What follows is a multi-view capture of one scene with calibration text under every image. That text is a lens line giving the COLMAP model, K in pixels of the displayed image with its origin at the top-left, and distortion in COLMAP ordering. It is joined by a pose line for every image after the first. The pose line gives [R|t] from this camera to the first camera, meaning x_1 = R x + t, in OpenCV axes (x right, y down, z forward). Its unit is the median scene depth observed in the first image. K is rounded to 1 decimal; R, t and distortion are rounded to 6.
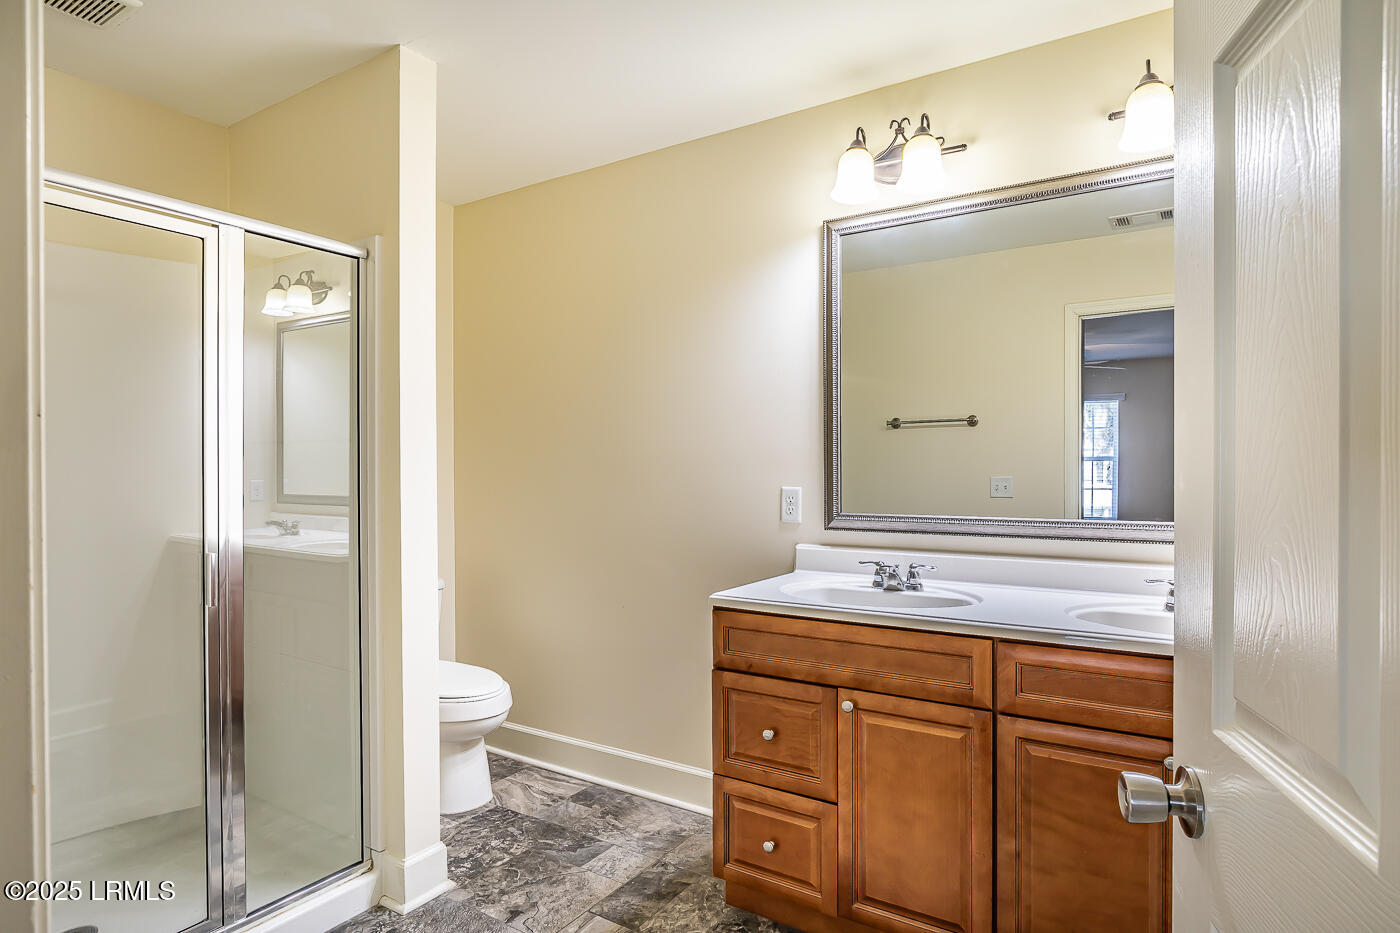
lens RADIAL K [[787.4, 0, 699.3], [0, 787.4, 469.2], [0, 0, 1]] dist [0.000283, 0.000039]
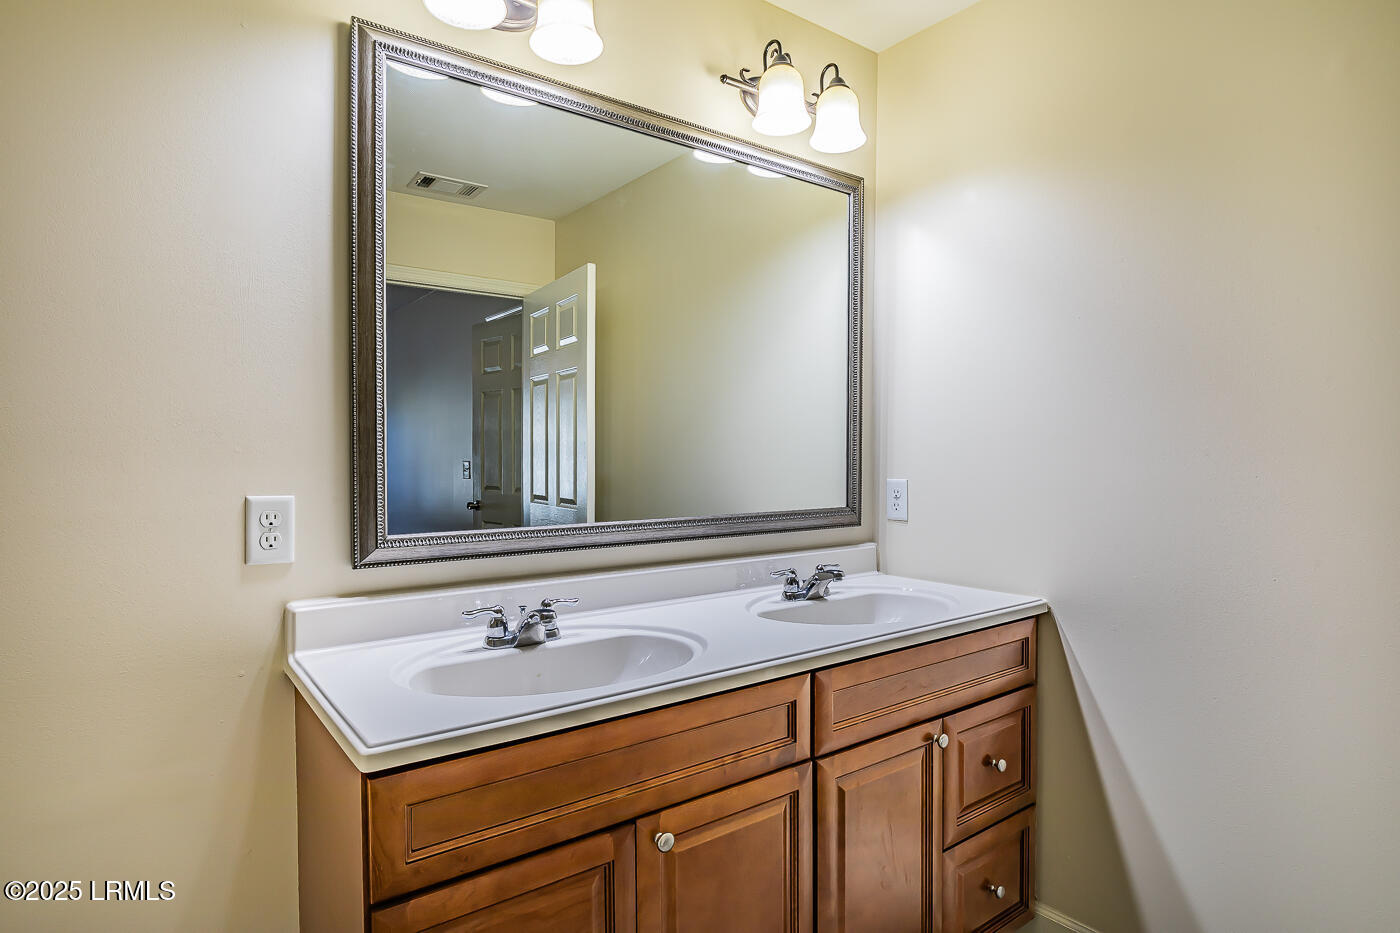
lens RADIAL K [[787.4, 0, 700.6], [0, 787.4, 463.8], [0, 0, 1]] dist [0.000283, 0.000039]
pose [[0.315531, -0.007962, 0.948882, -0.313284], [0.002241, 0.999968, 0.007645, -0.001635], [-0.948913, -0.000286, 0.315539, 0.623418]]
